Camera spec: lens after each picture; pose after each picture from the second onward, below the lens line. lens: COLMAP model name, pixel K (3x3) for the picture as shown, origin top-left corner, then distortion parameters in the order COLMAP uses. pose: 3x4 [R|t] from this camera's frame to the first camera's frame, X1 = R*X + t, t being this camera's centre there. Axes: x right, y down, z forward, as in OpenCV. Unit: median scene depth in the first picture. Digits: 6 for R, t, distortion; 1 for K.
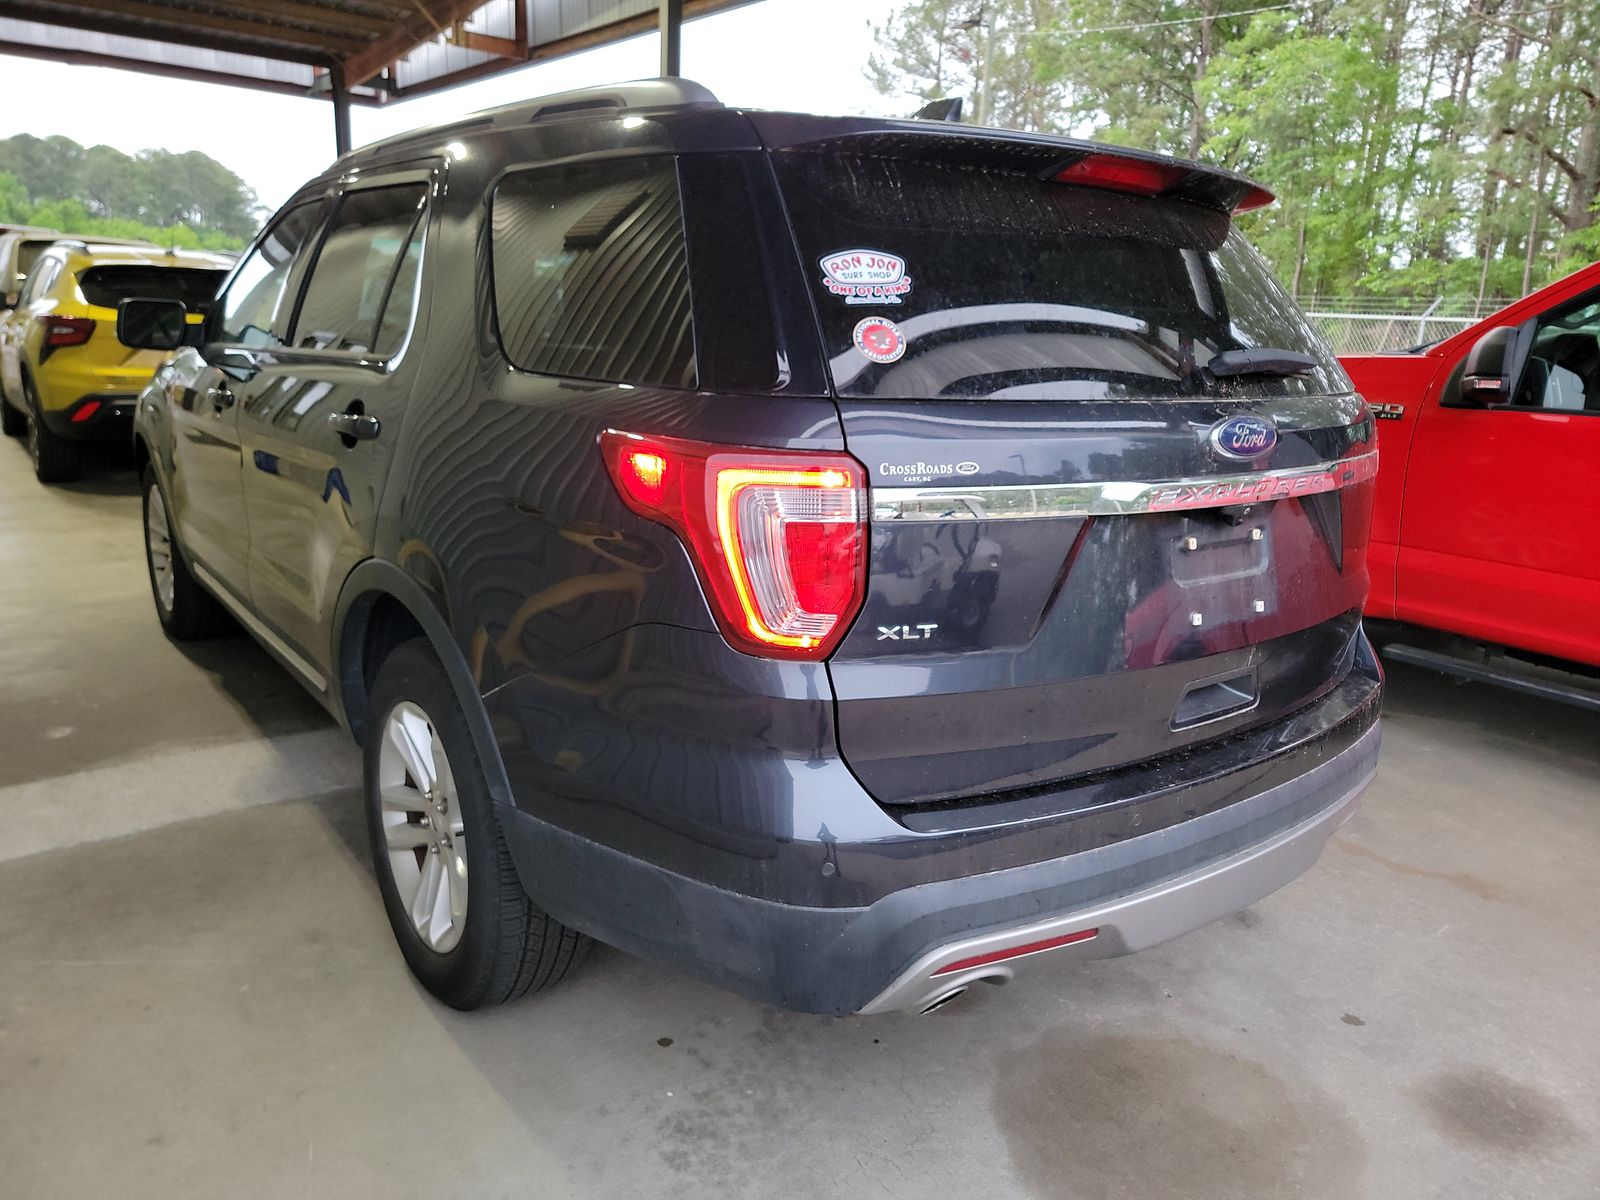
lens RADIAL K [[1125.9, 0, 800.0], [0, 1125.9, 600.0], [0, 0, 1]] dist [0.035947, -0.000497]
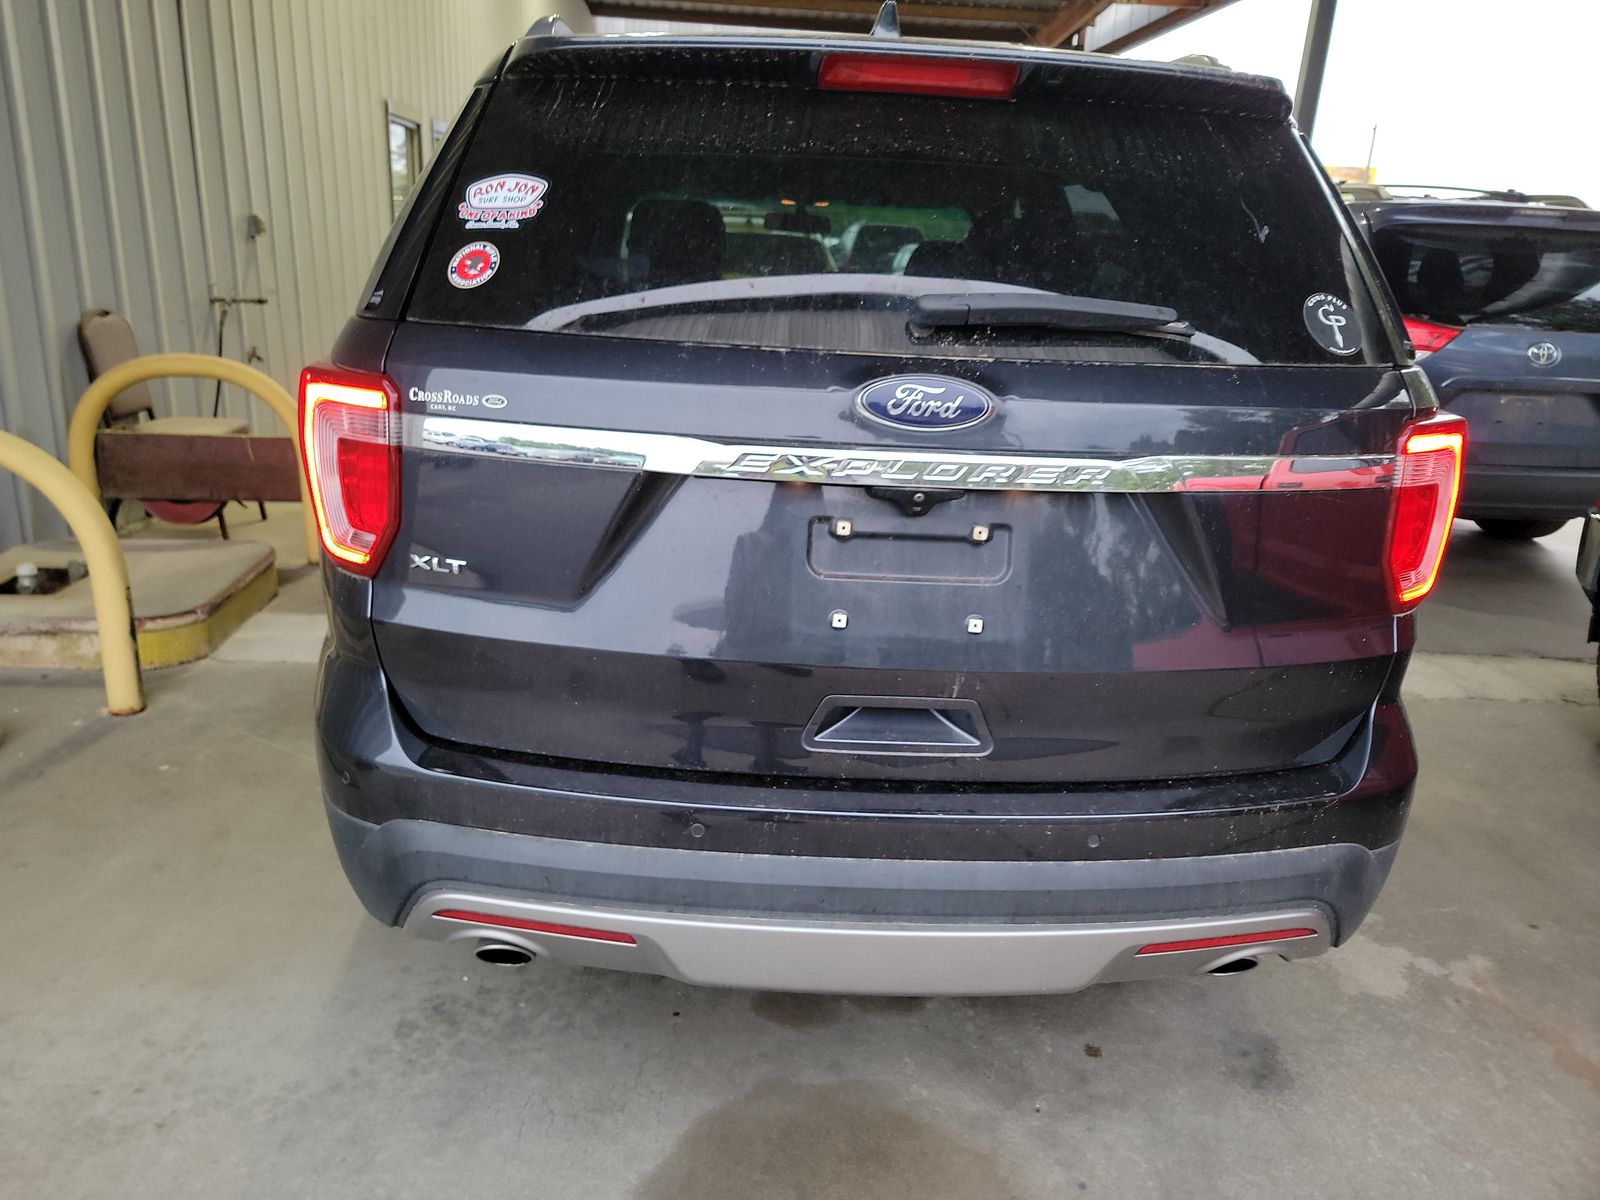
lens RADIAL K [[1129.7, 0, 801.0], [0, 1129.7, 584.1], [0, 0, 1]] dist [0.033669, -0.003905]
pose [[0.817687, 0.164313, -0.551715, 0.731202], [-0.156911, 0.985726, 0.061016, -0.051848], [0.553866, 0.036678, 0.831798, 0.287417]]
